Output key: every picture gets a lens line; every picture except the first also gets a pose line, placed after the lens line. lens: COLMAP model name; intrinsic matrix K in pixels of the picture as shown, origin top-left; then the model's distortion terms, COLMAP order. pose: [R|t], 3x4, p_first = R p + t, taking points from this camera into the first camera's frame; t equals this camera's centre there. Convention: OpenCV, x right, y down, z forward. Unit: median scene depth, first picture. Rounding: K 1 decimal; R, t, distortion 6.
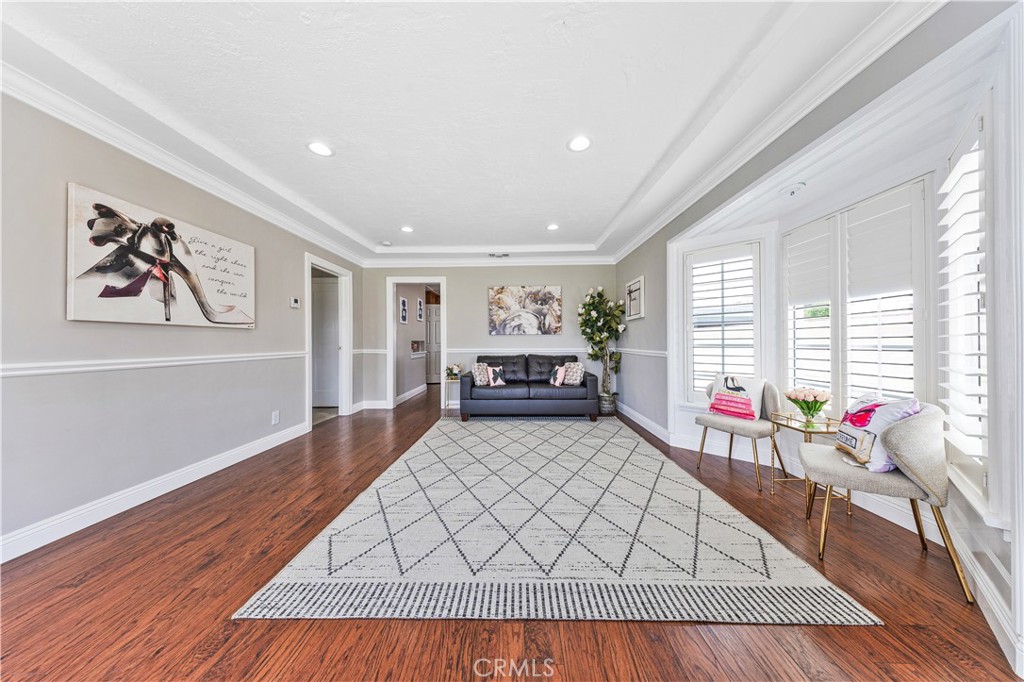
lens RADIAL K [[299.1, 0, 508.6], [0, 299.1, 340.2], [0, 0, 1]] dist [-0.002938, 0.000284]
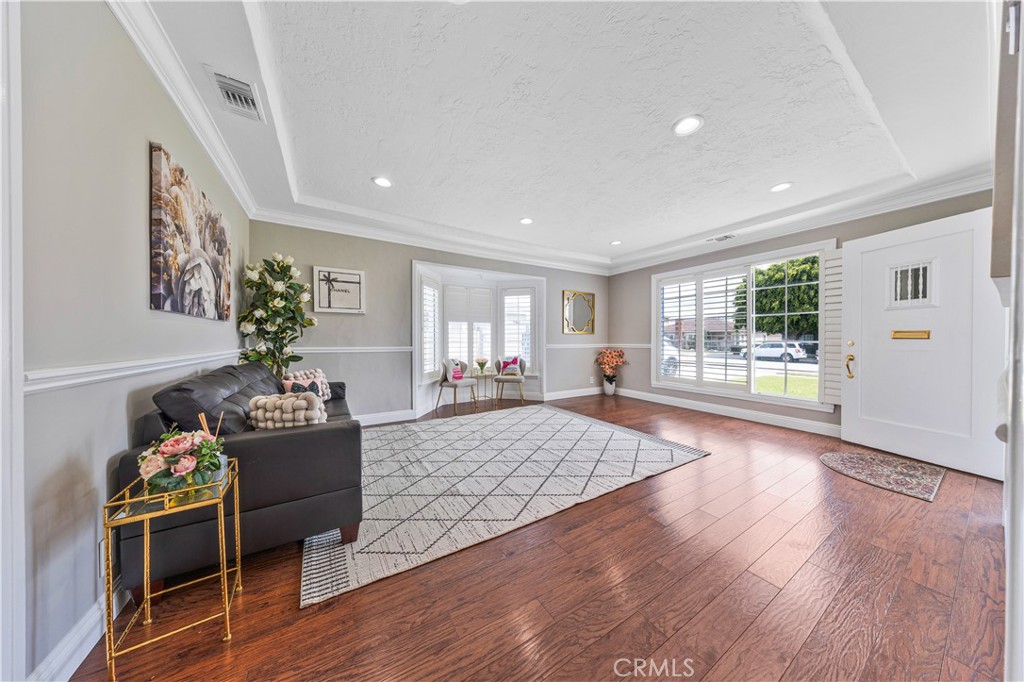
lens RADIAL K [[299.1, 0, 511.2], [0, 299.1, 343.5], [0, 0, 1]] dist [-0.002938, 0.000284]
pose [[-0.545543, -0.005992, 0.838062, -1.110048], [-0.004158, 0.999981, 0.004443, 0.024758], [-0.838073, -0.001060, -0.545557, 1.968946]]
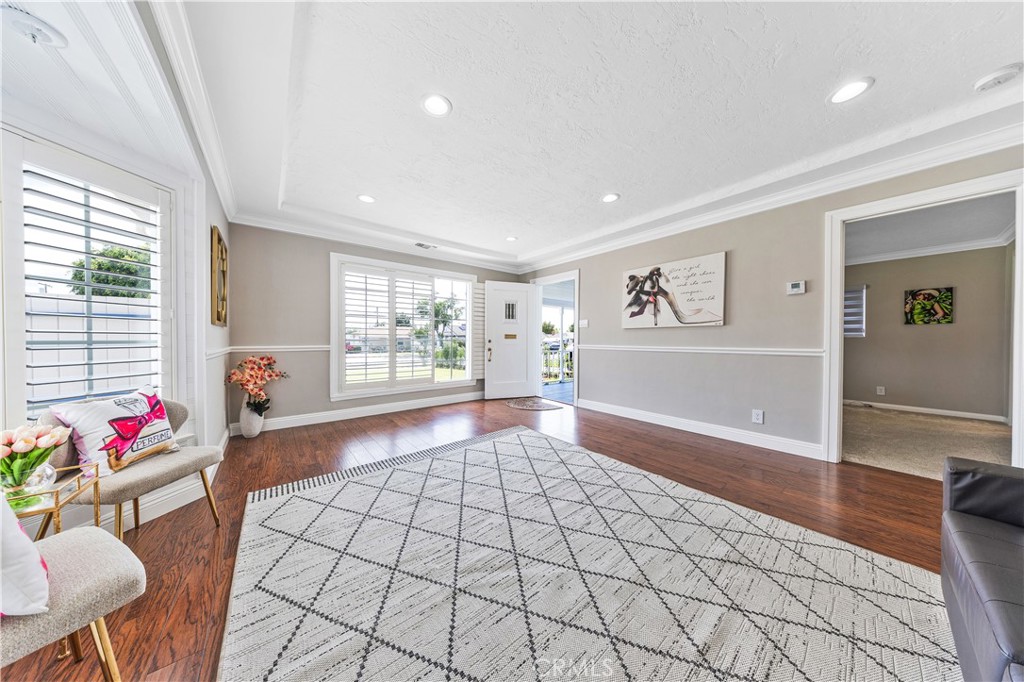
lens RADIAL K [[299.1, 0, 512.7], [0, 299.1, 340.4], [0, 0, 1]] dist [-0.002938, 0.000284]
pose [[-0.758021, 0.006866, -0.652193, 0.631189], [0.007078, 0.999972, 0.002301, 0.013454], [0.652191, -0.002872, -0.758049, 1.779971]]
